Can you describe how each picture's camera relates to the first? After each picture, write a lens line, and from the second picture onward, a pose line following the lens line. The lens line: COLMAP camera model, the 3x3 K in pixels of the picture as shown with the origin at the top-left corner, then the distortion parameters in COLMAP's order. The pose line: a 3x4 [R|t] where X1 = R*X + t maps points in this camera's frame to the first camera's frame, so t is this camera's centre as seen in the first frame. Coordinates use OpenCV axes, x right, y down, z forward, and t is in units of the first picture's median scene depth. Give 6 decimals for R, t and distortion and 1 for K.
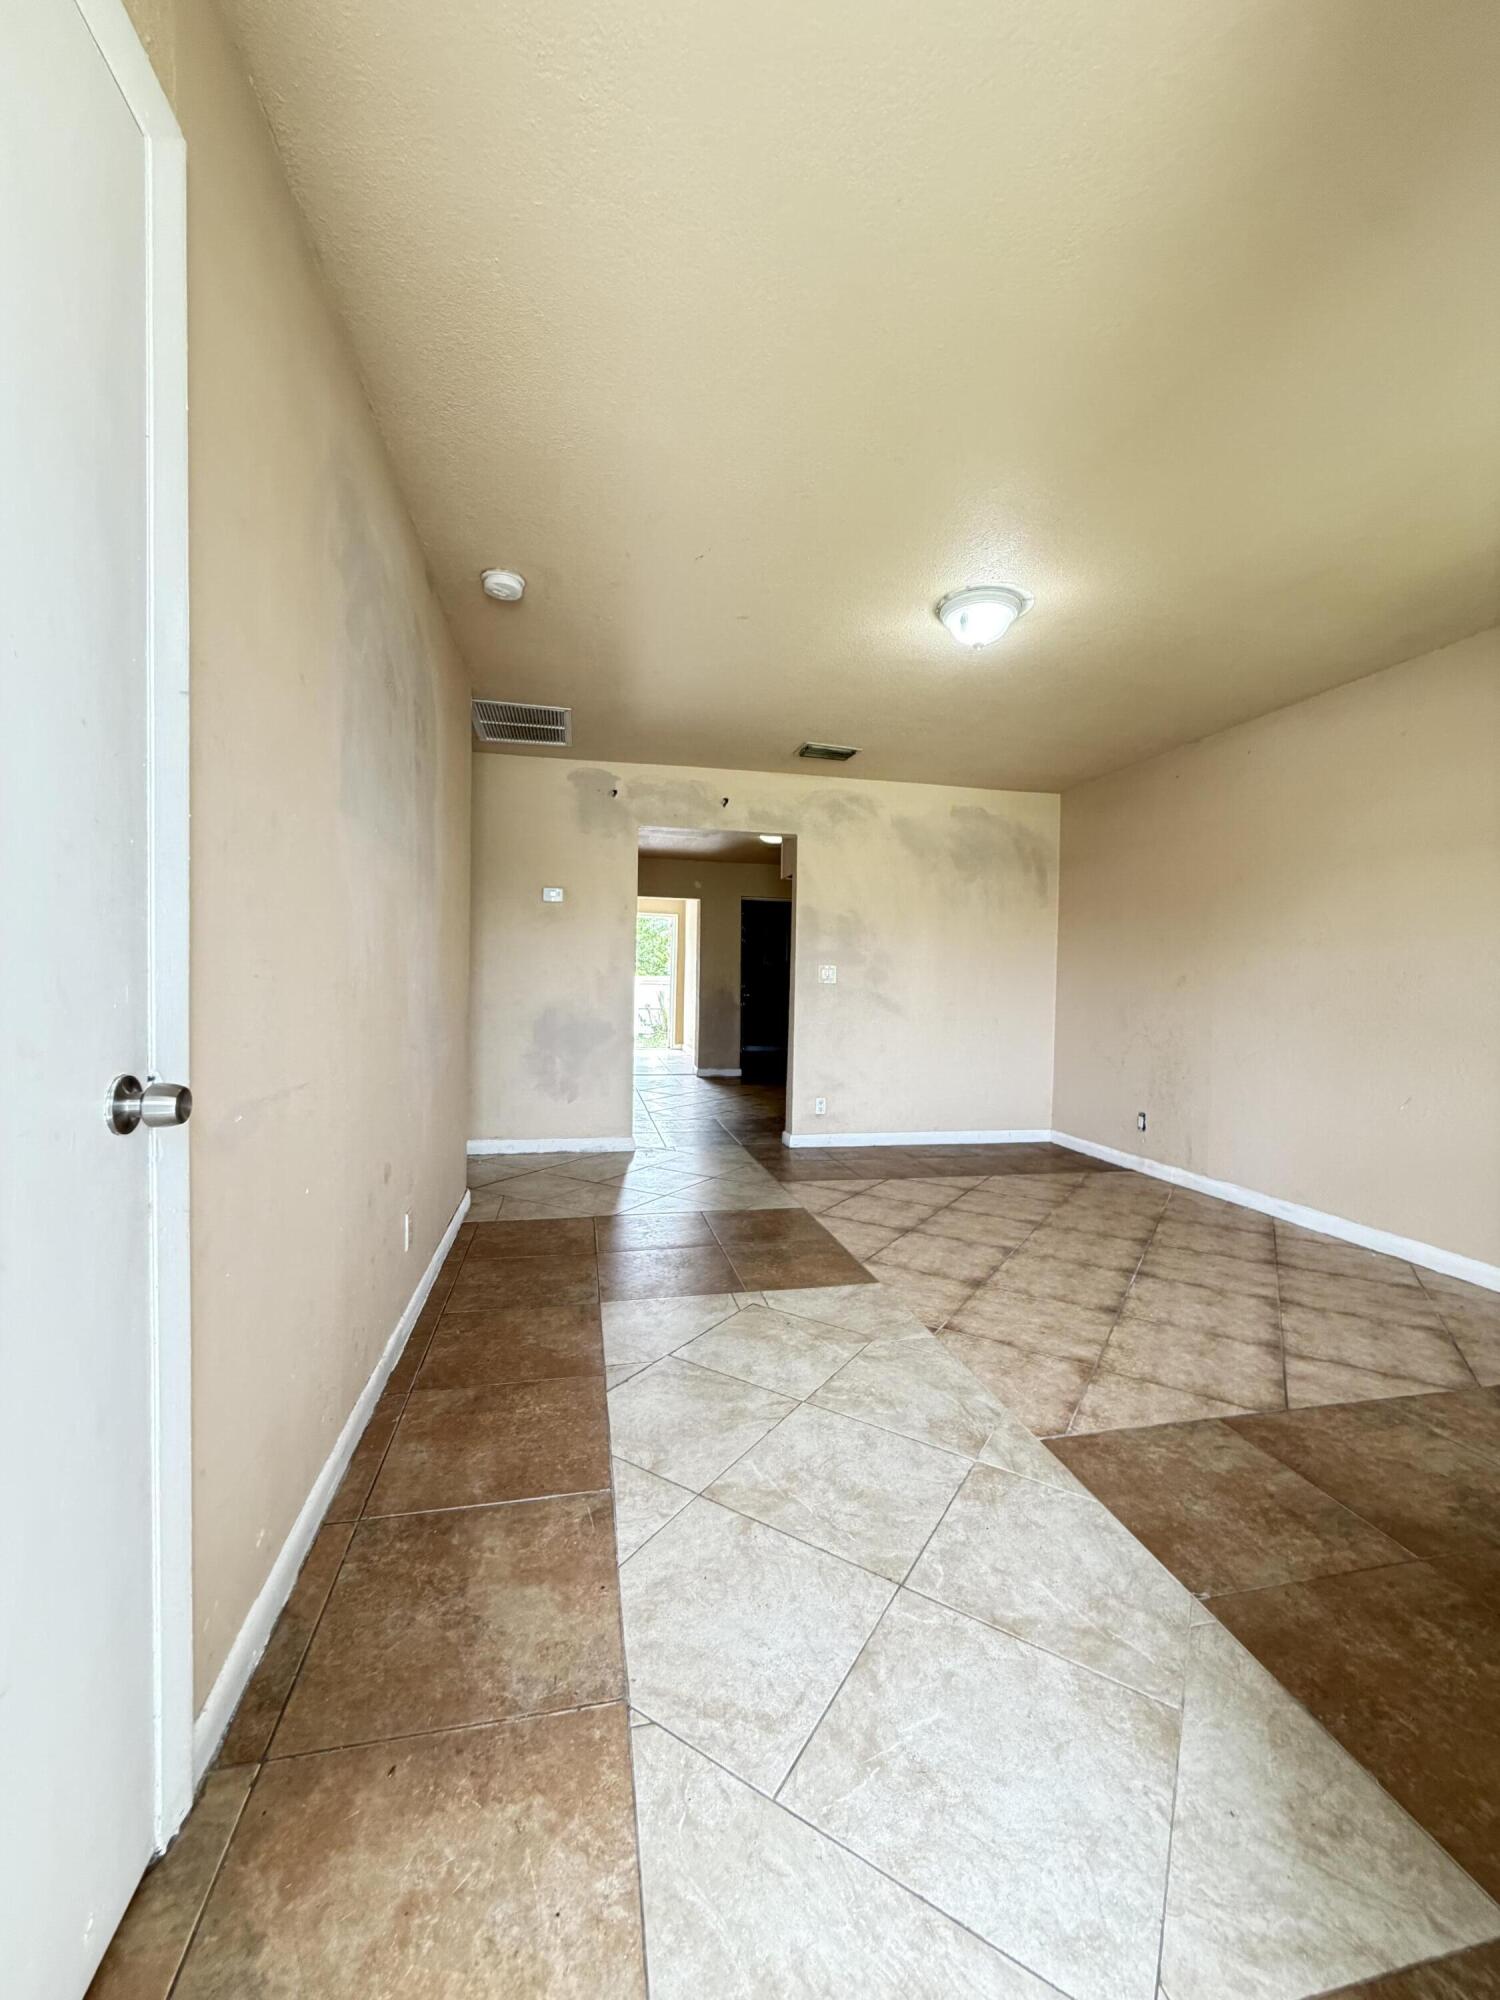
lens RADIAL K [[792.0, 0, 747.6], [0, 792.0, 1002.9], [0, 0, 1]] dist [-0.000259, 0.000076]
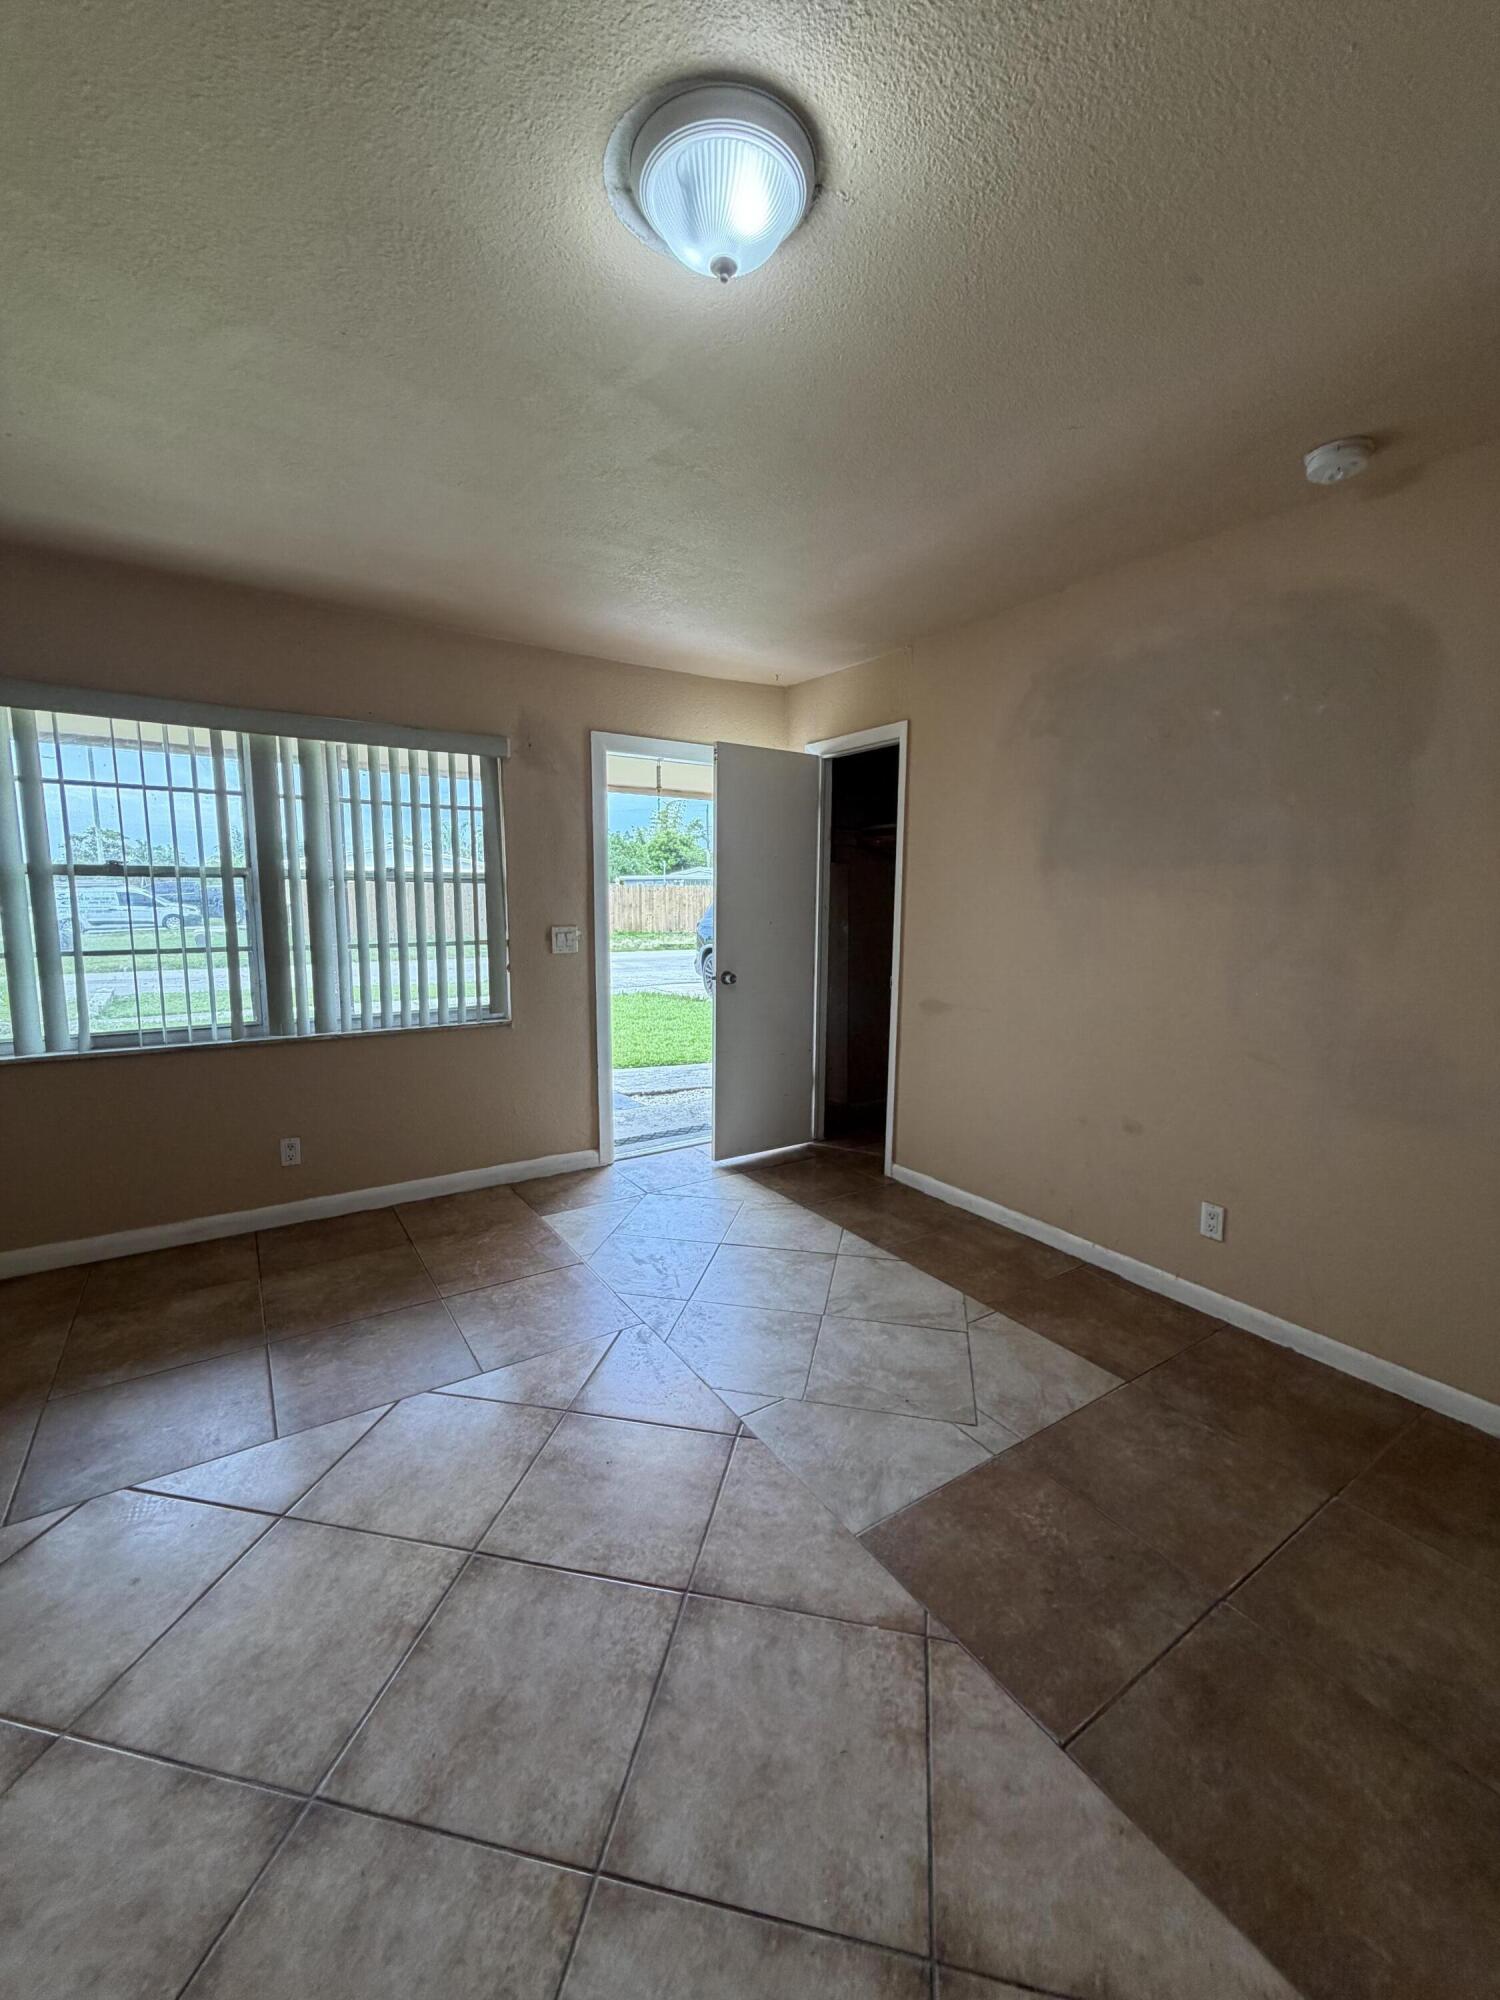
lens RADIAL K [[796.0, 0, 746.7], [0, 796.0, 997.0], [0, 0, 1]] dist [-0.001251, 0.000312]
pose [[-0.932355, 0.020739, -0.360949, 0.411221], [-0.034516, 0.988688, 0.145965, -0.110406], [0.359893, 0.148549, -0.921092, 1.343879]]
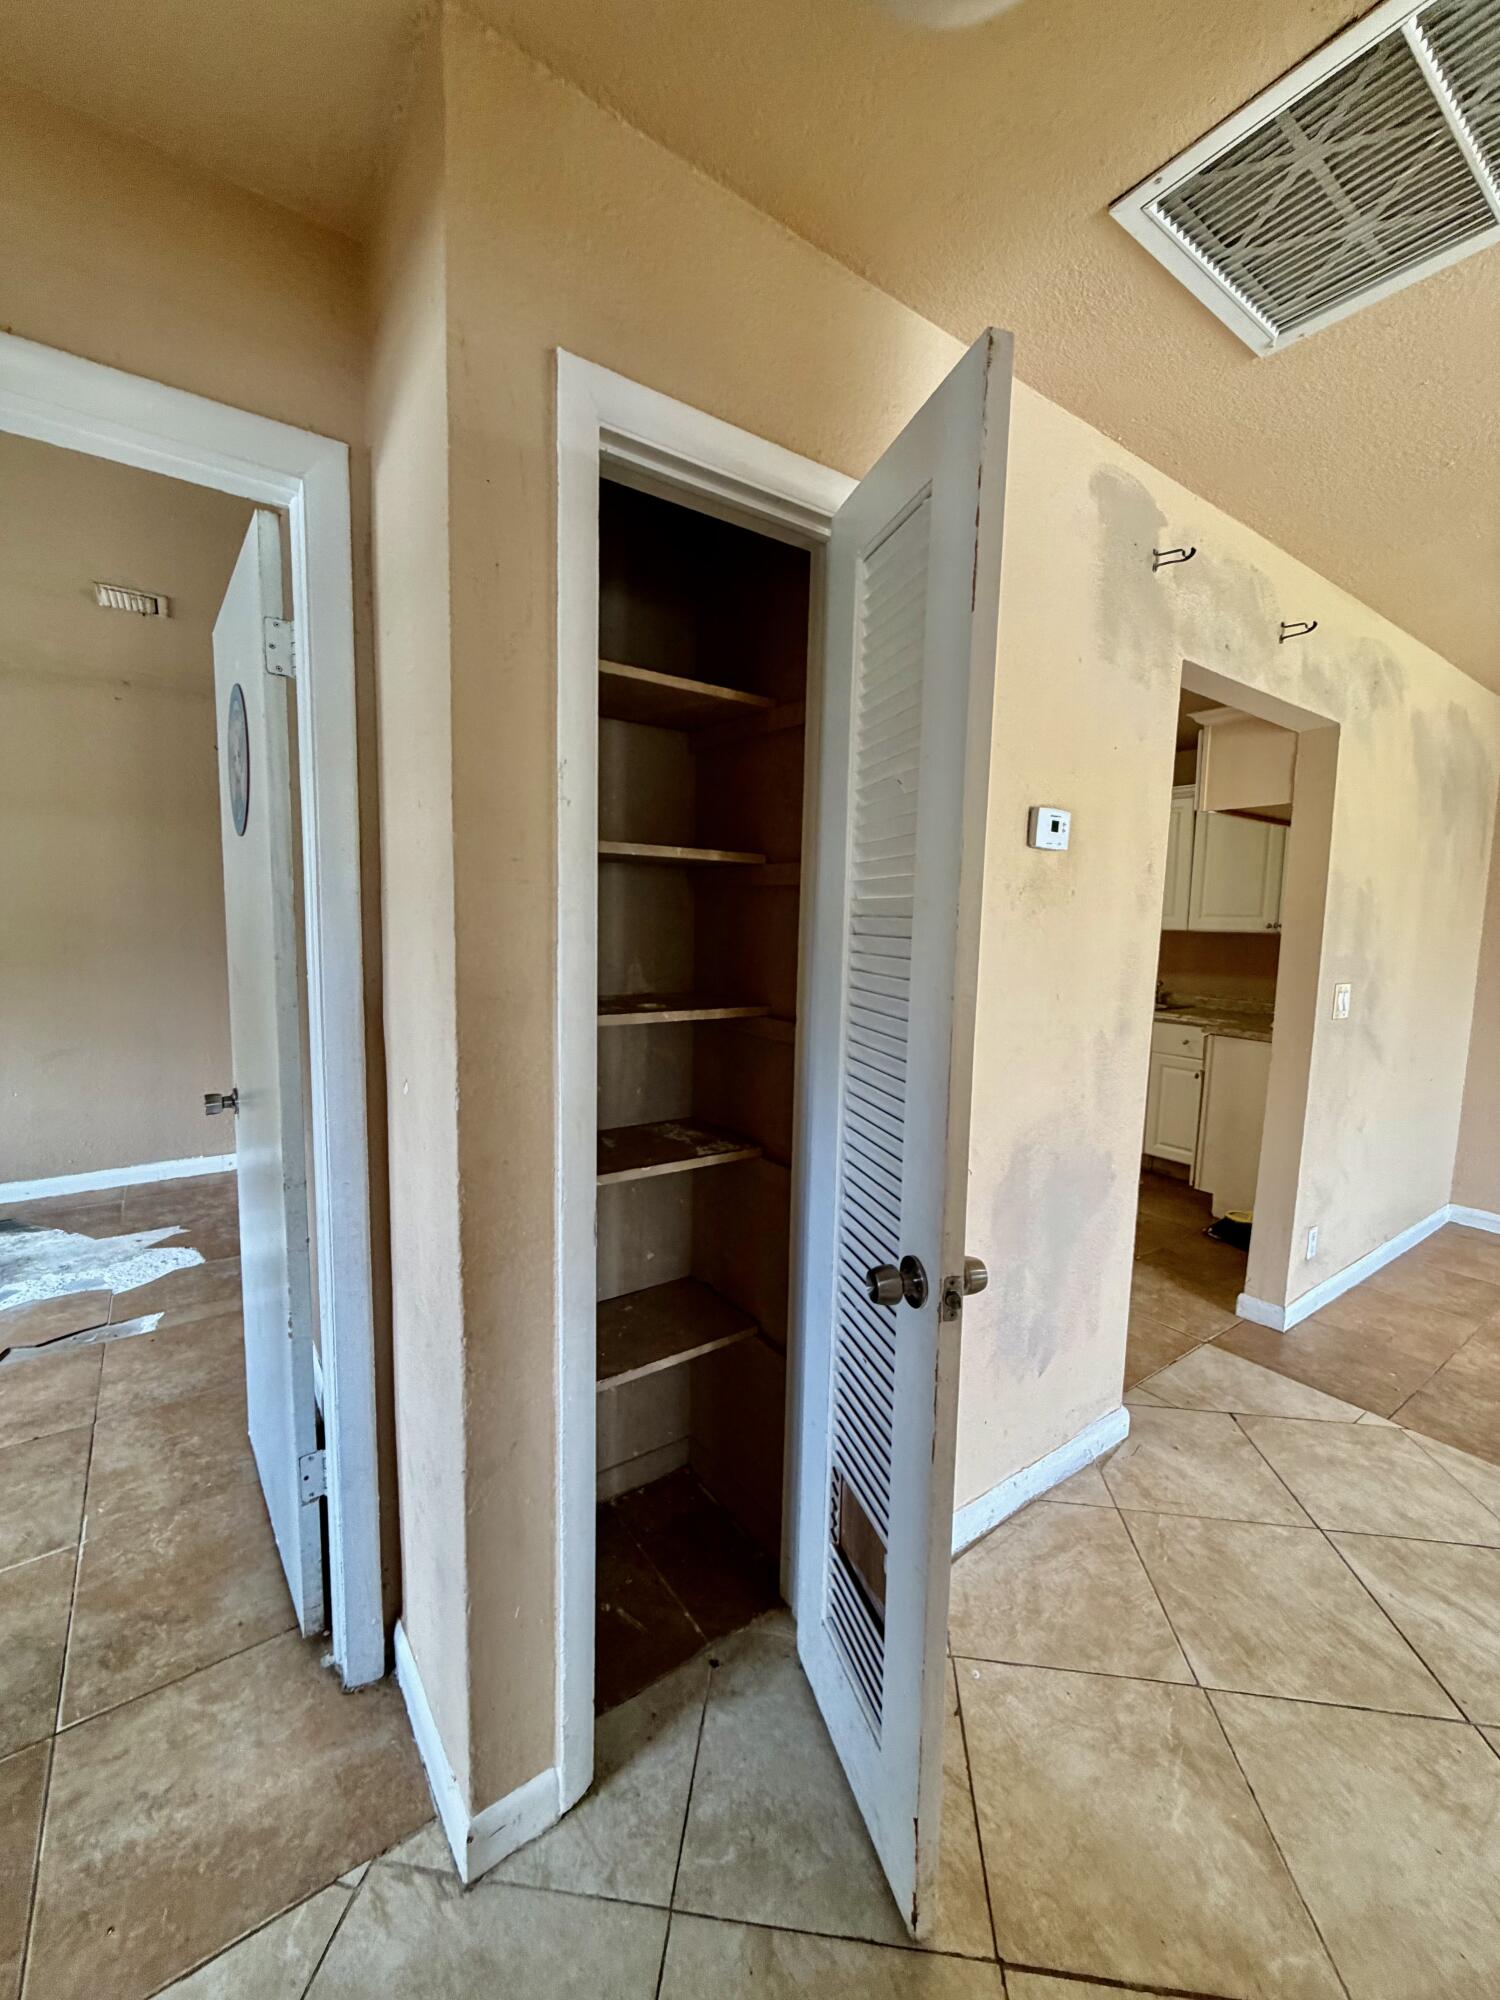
lens RADIAL K [[796.0, 0, 746.7], [0, 796.0, 997.0], [0, 0, 1]] dist [-0.001251, 0.000312]
pose [[0.916082, -0.038536, 0.399135, -0.809556], [0.005509, 0.996487, 0.083567, -0.146140], [-0.400953, -0.074355, 0.913076, 1.149106]]
